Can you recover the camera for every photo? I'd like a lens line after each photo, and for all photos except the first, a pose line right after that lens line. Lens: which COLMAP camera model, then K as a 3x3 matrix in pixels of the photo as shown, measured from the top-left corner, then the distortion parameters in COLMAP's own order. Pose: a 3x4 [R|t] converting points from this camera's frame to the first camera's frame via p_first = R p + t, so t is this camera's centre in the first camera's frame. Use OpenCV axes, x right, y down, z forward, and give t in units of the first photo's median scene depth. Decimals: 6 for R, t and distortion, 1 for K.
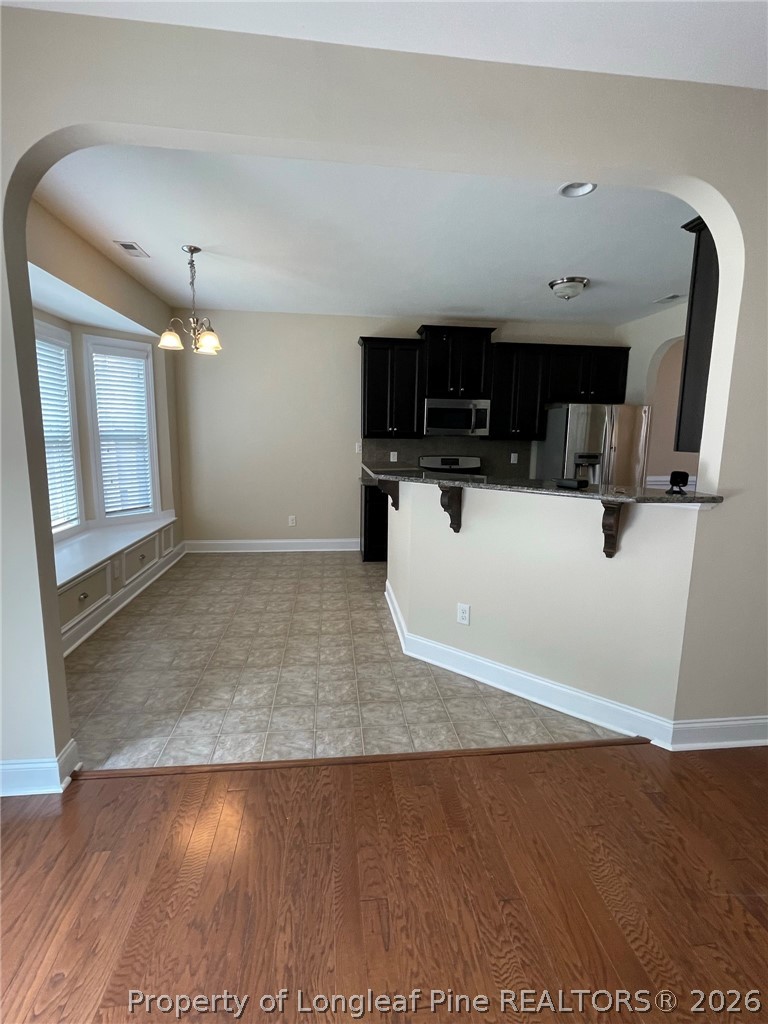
lens RADIAL K [[470.2, 0, 384.0], [0, 470.2, 512.0], [0, 0, 1]] dist [0.000083, 0.000832]
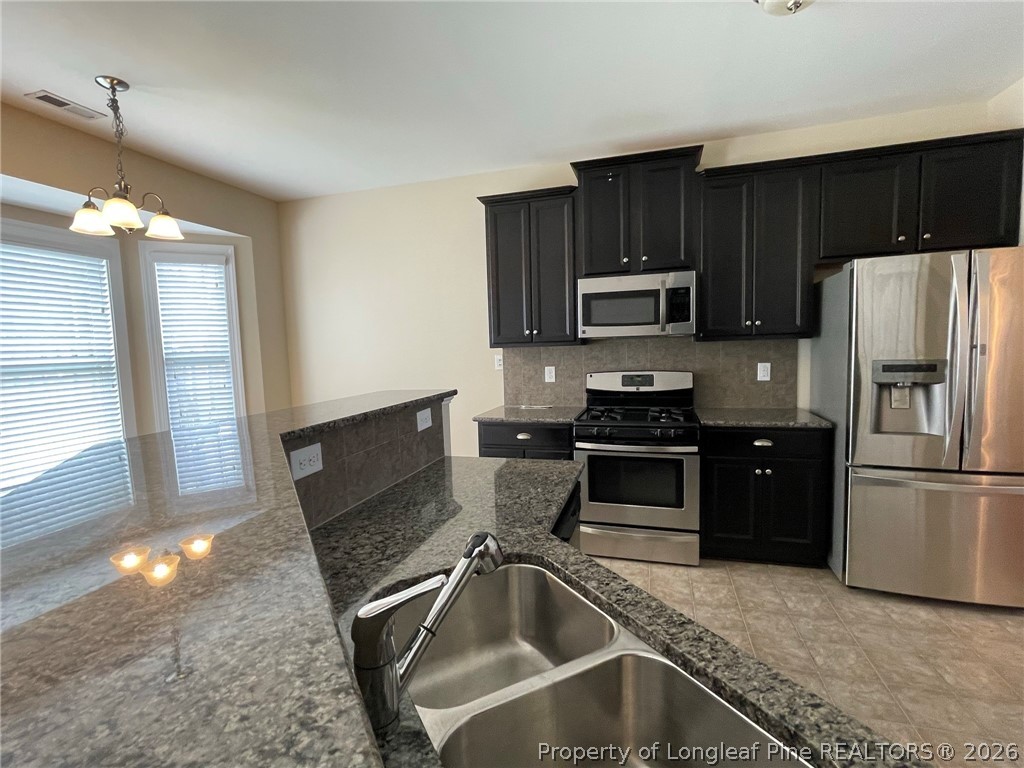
lens RADIAL K [[470.2, 0, 511.0], [0, 470.2, 397.8], [0, 0, 1]] dist [0.000083, 0.000832]
pose [[0.918590, -0.000308, -0.395211, 0.246556], [-0.018348, 0.998888, -0.043425, -0.058653], [0.394785, 0.047141, 0.917563, 0.406593]]
